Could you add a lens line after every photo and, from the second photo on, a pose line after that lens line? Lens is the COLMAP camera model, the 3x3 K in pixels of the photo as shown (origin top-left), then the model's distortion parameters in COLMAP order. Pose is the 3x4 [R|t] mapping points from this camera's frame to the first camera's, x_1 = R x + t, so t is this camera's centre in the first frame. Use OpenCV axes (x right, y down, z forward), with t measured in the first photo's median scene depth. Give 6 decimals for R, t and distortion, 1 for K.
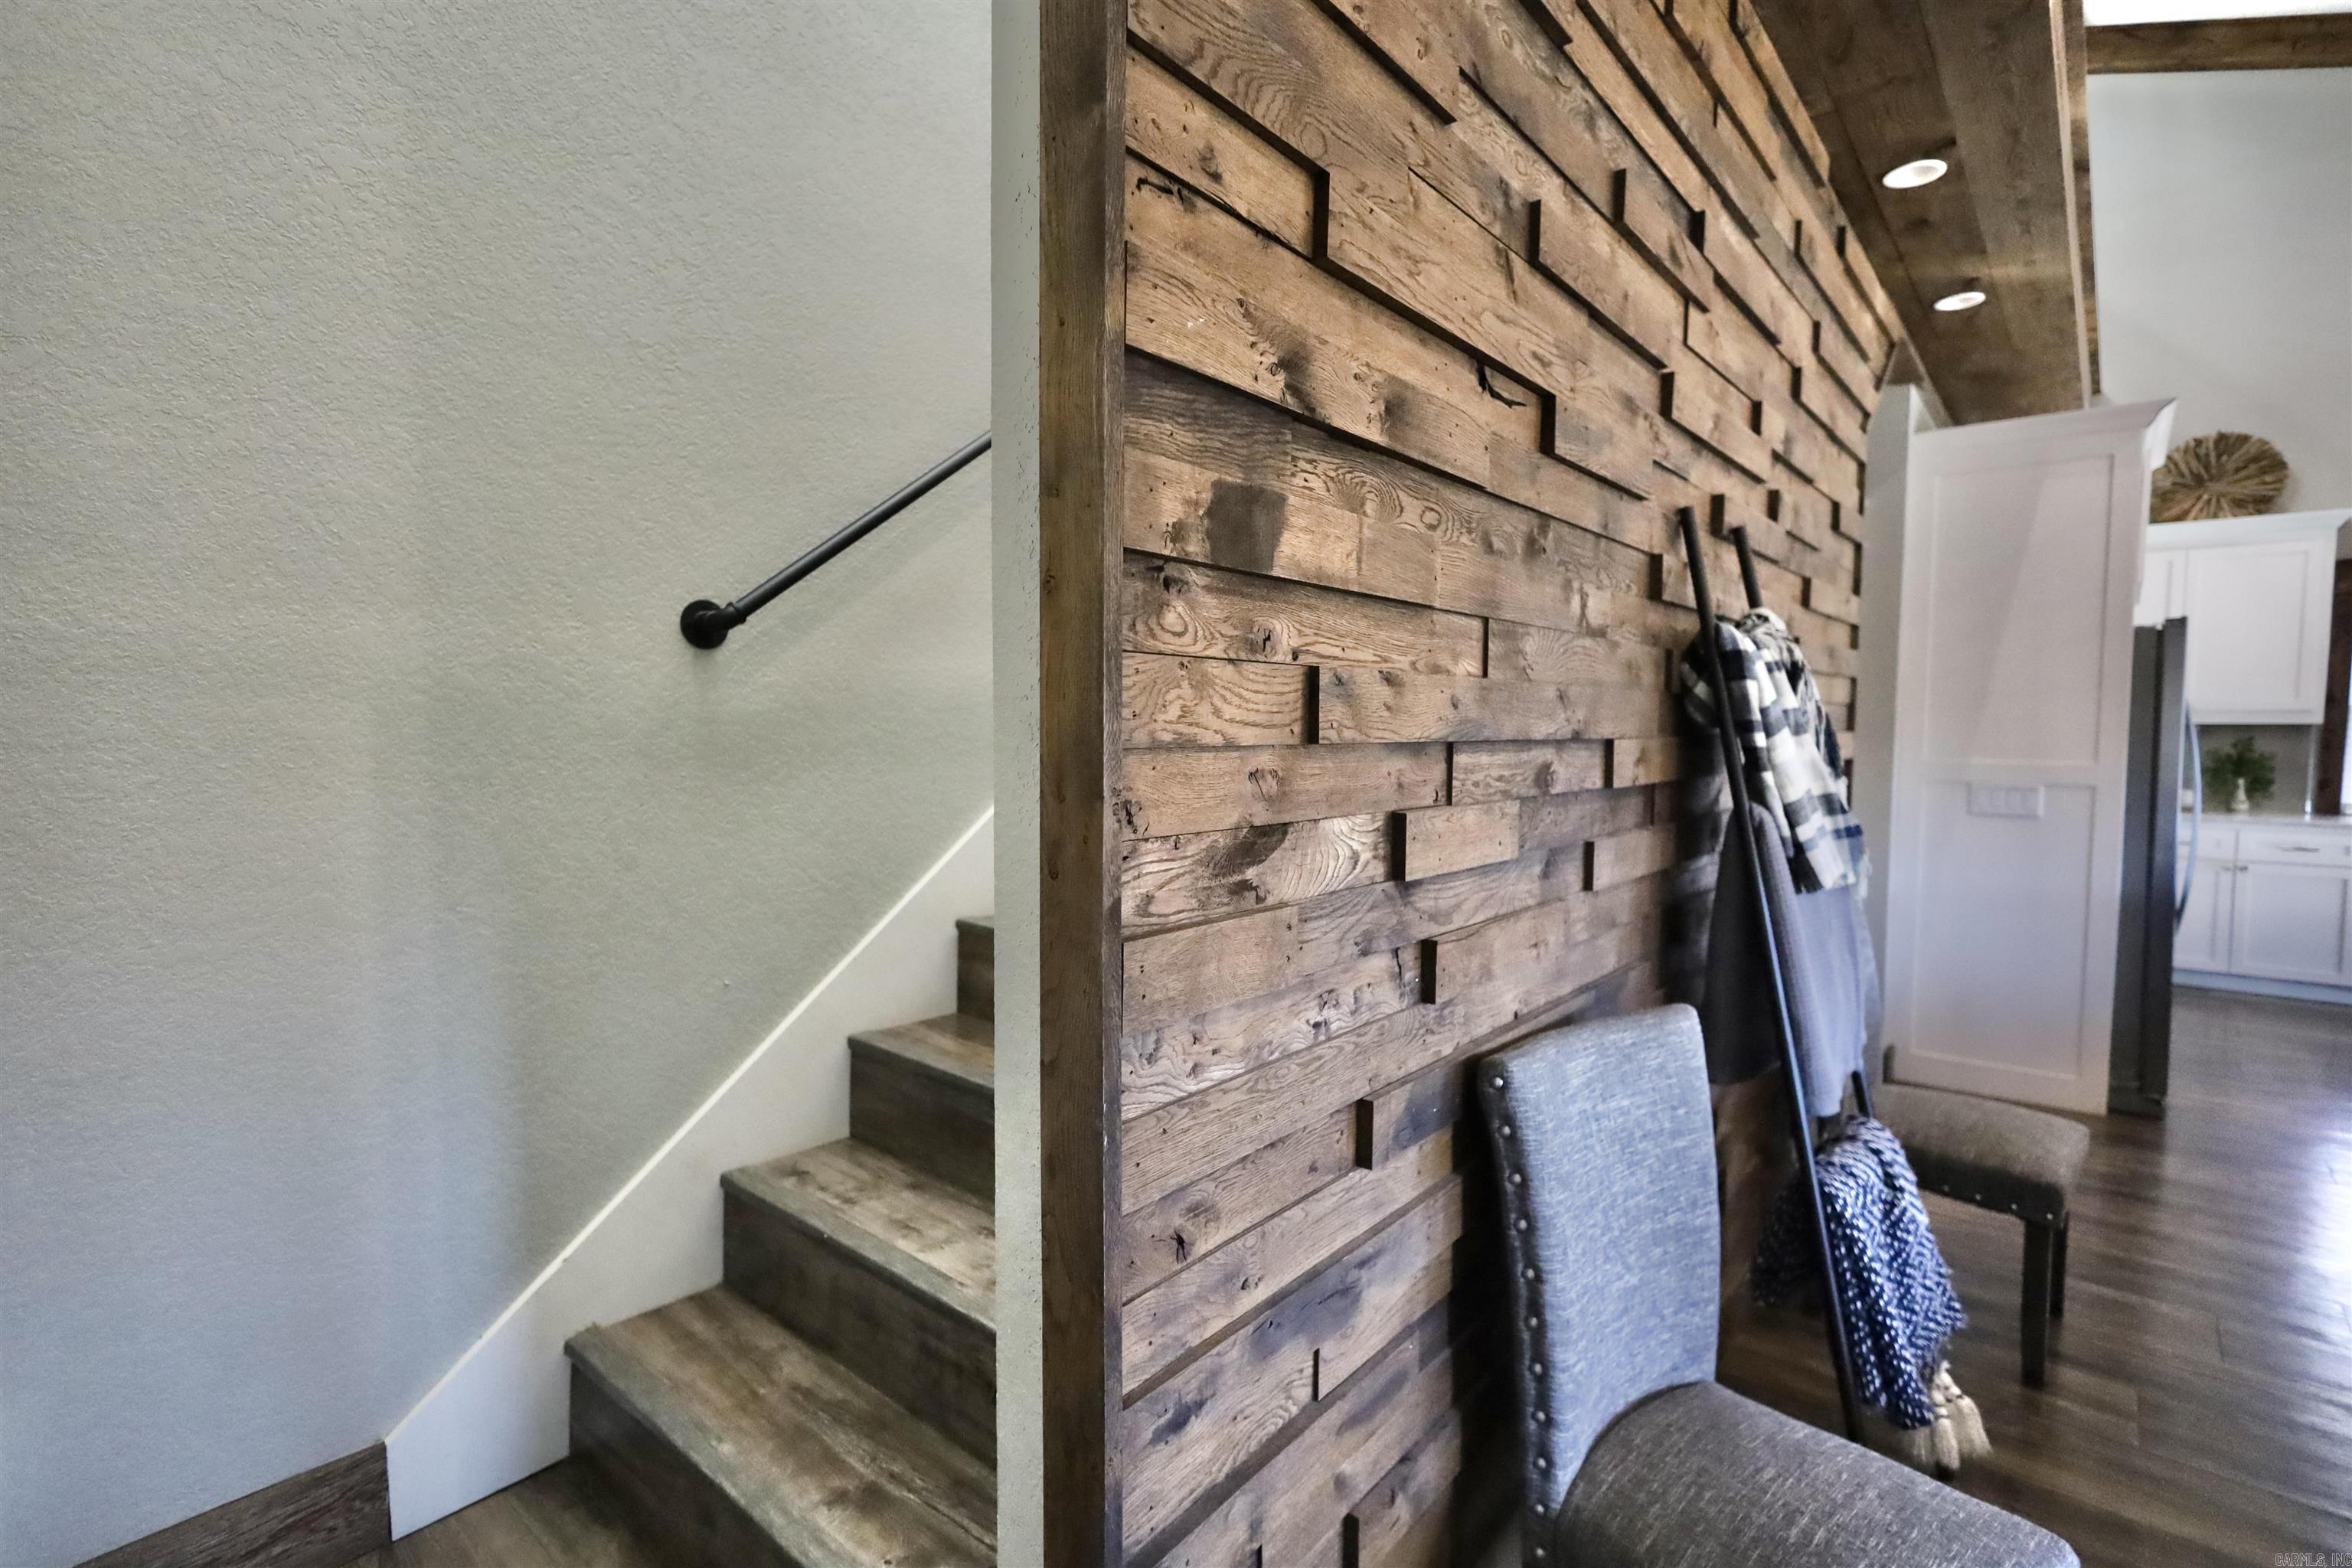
lens RADIAL K [[1083.7, 0, 1168.4], [0, 1083.7, 785.0], [0, 0, 1]] dist [-0.000898, 0.000863]
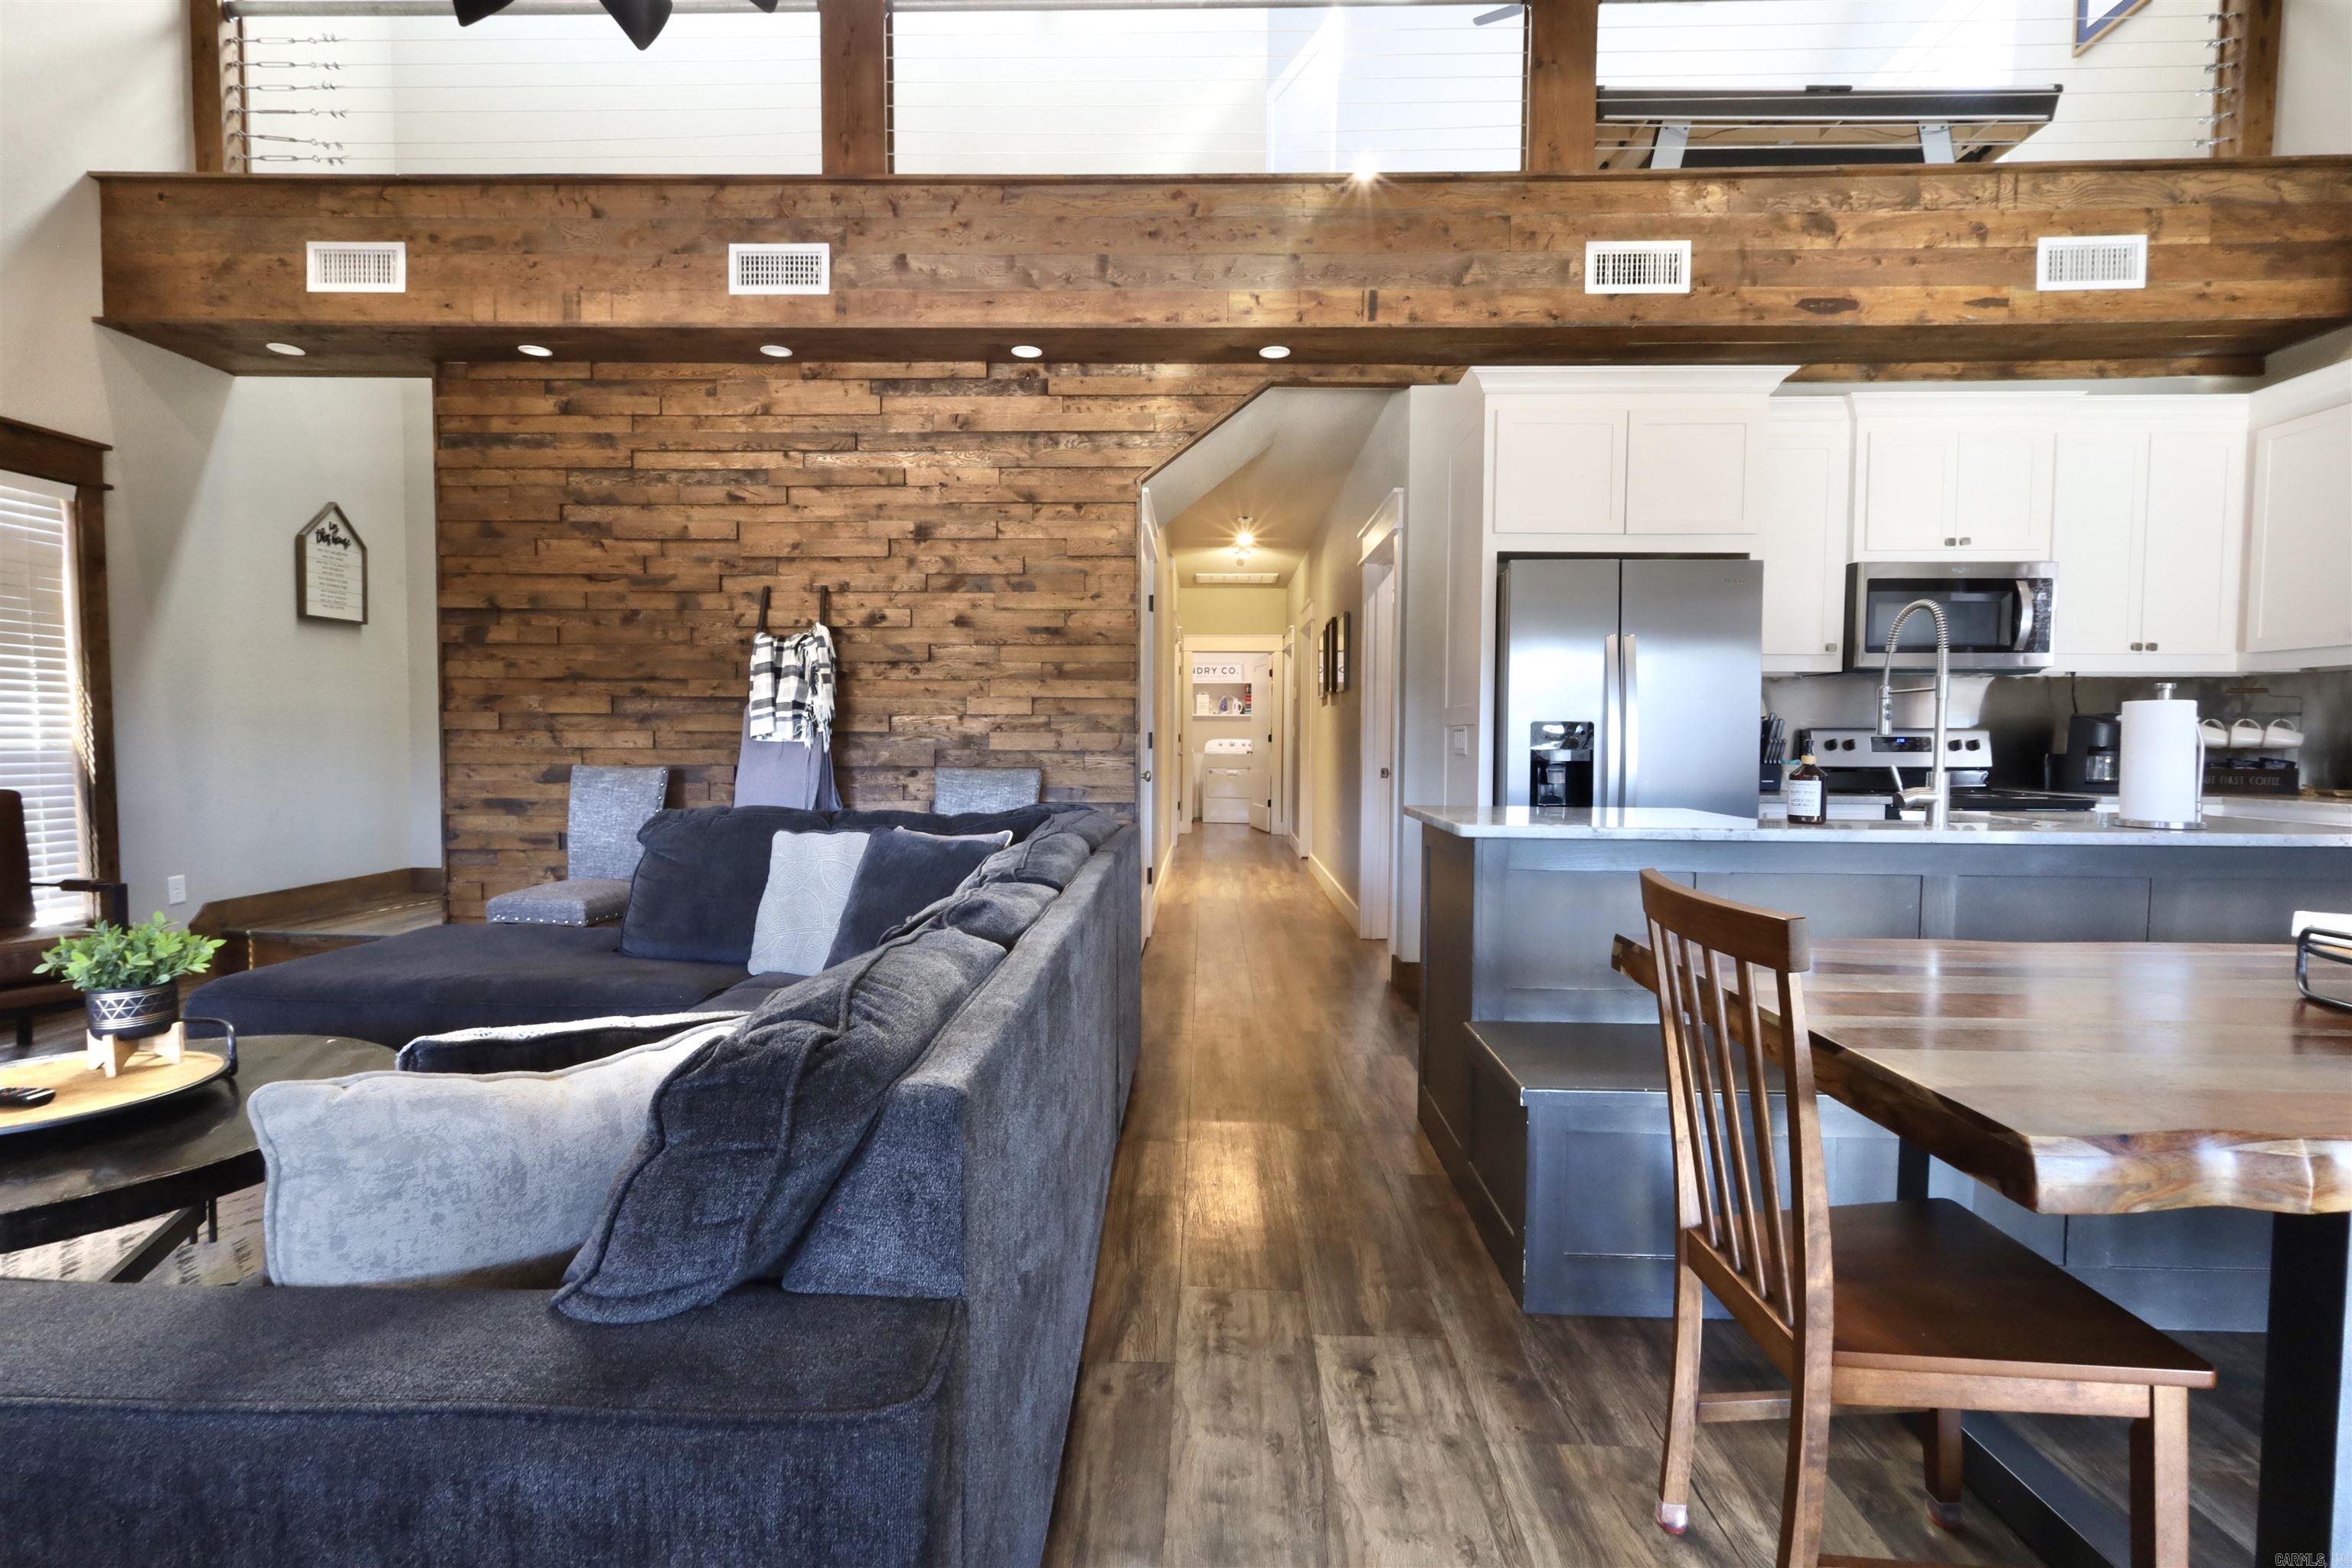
lens RADIAL K [[1083.7, 0, 1173.5], [0, 1083.7, 786.7], [0, 0, 1]] dist [-0.000898, 0.000863]
pose [[0.633843, 0.033058, -0.772755, 5.082276], [-0.048718, 0.998809, 0.002769, 0.251471], [0.771926, 0.035892, 0.634699, 0.269359]]
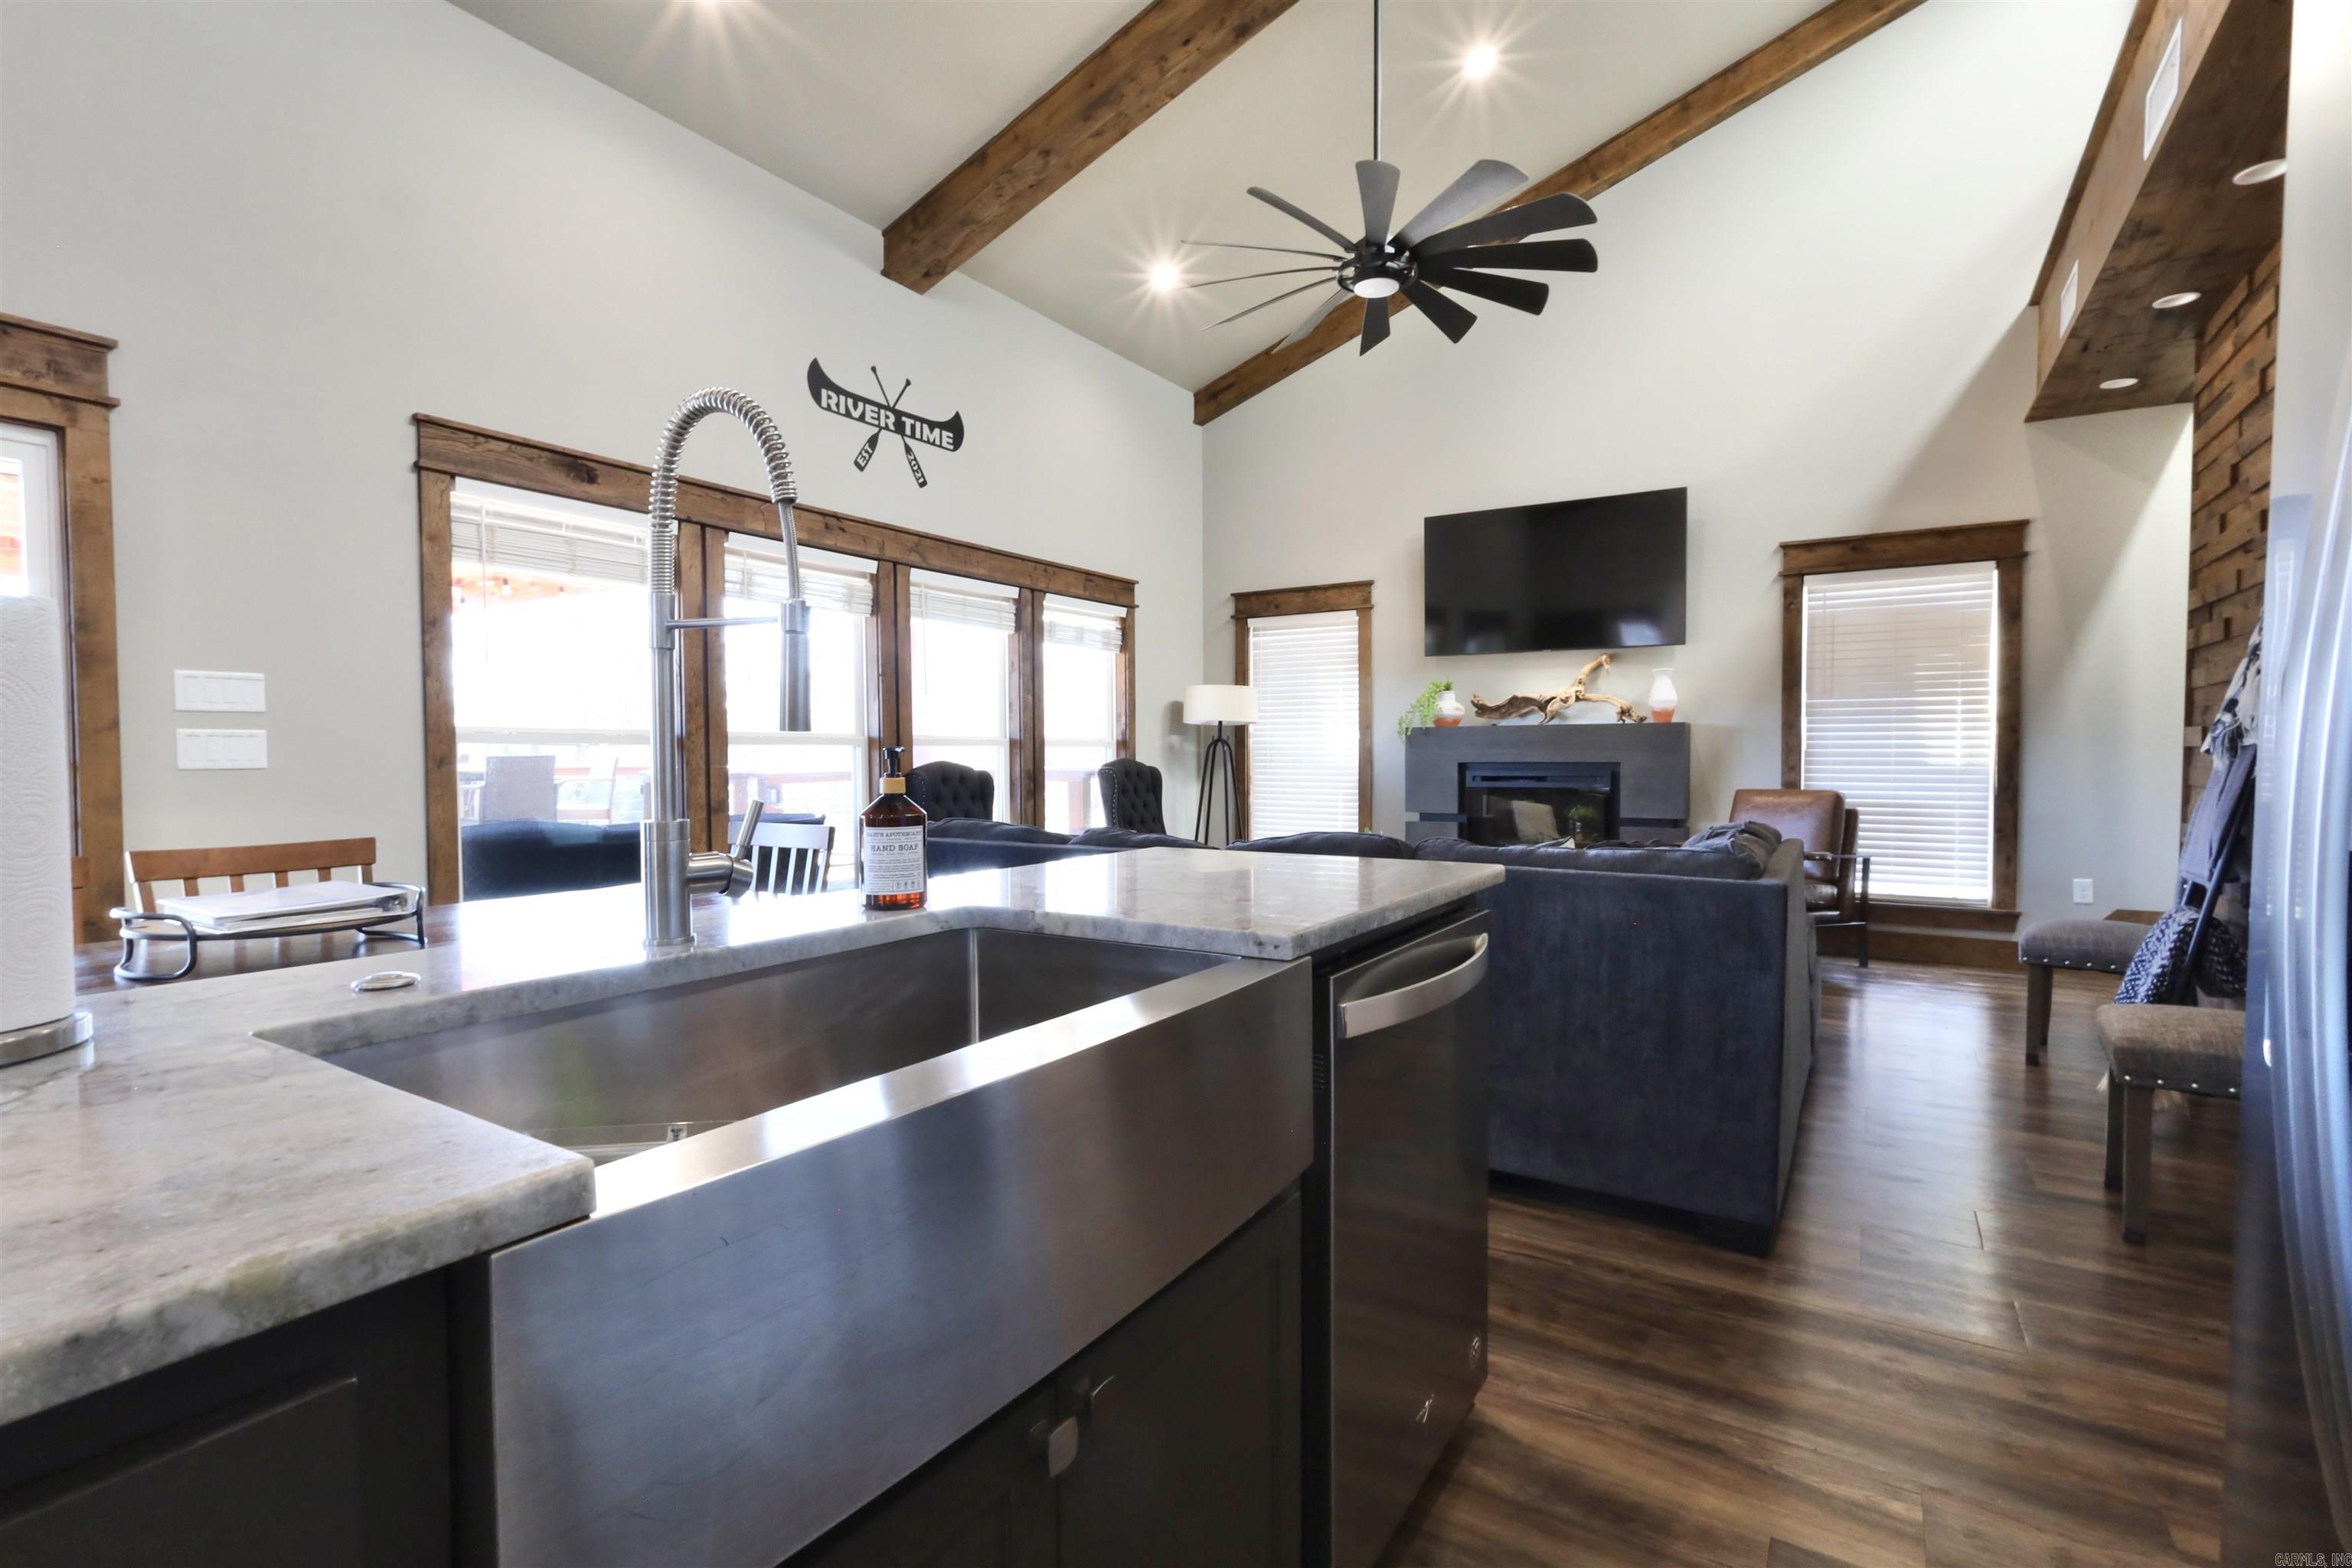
lens RADIAL K [[1083.7, 0, 1179.3], [0, 1083.7, 790.0], [0, 0, 1]] dist [-0.000898, 0.000863]
pose [[-0.988835, 0.000846, -0.149009, 4.036694], [-0.013032, 0.995661, 0.092135, 0.023016], [0.148441, 0.093048, -0.984534, 4.005430]]
